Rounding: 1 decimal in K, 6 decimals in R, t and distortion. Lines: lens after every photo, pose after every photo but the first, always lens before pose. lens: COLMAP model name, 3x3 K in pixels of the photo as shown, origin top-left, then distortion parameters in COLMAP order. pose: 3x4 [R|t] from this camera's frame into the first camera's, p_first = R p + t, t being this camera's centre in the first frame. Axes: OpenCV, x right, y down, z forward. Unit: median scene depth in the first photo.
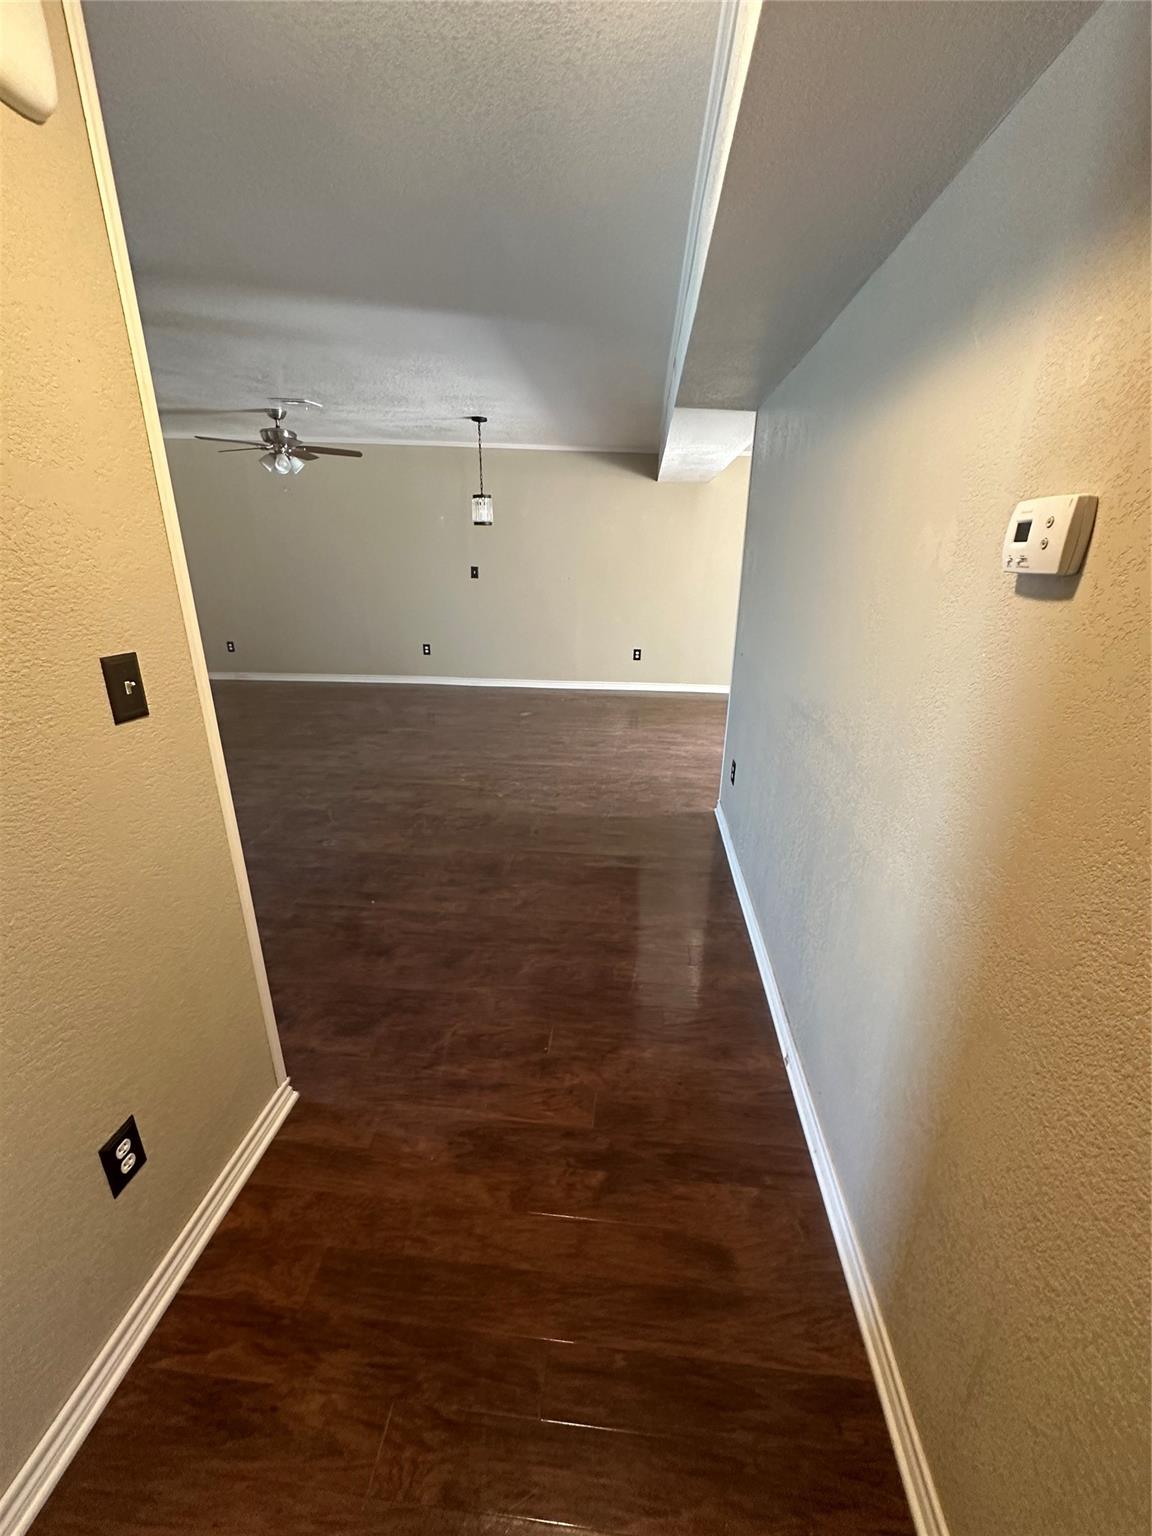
lens RADIAL K [[609.3, 0, 573.5], [0, 609.3, 768.2], [0, 0, 1]] dist [-0.002822, -0.000297]
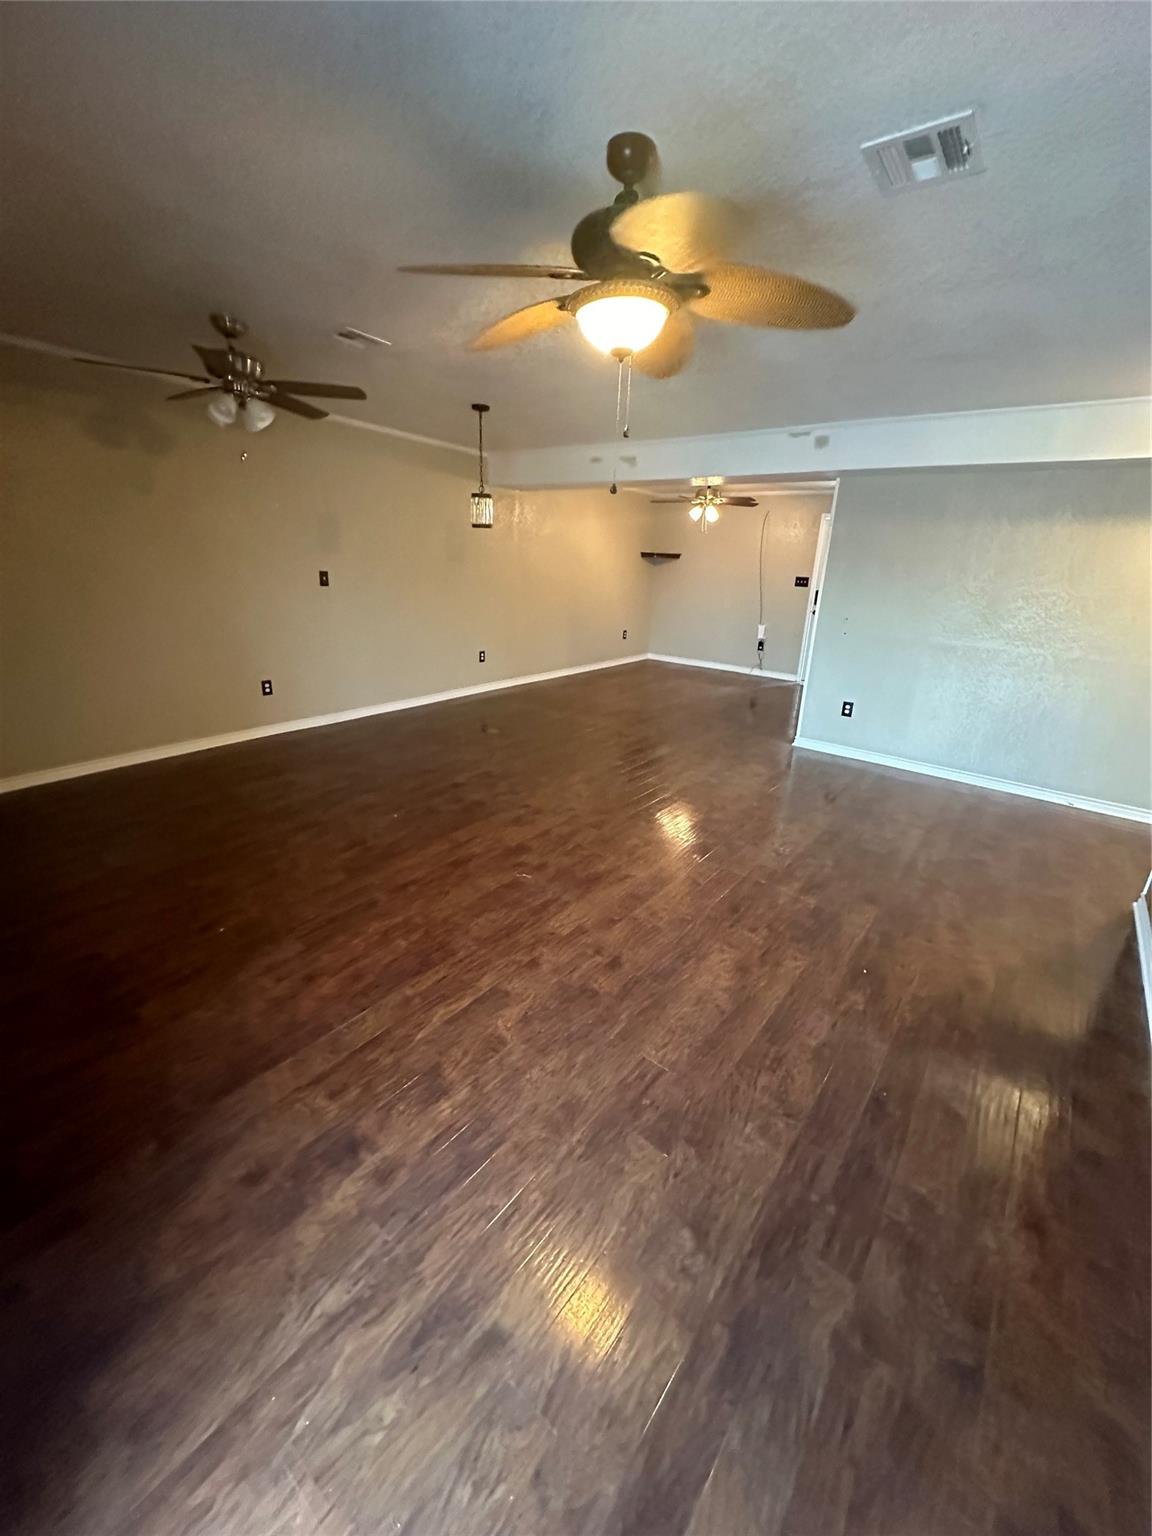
lens RADIAL K [[609.3, 0, 578.4], [0, 609.3, 764.4], [0, 0, 1]] dist [-0.002822, -0.000297]
pose [[0.538663, -0.269308, 0.798320, -1.012345], [0.256471, 0.954982, 0.149104, -0.193641], [-0.802536, 0.124429, 0.583483, 0.479322]]
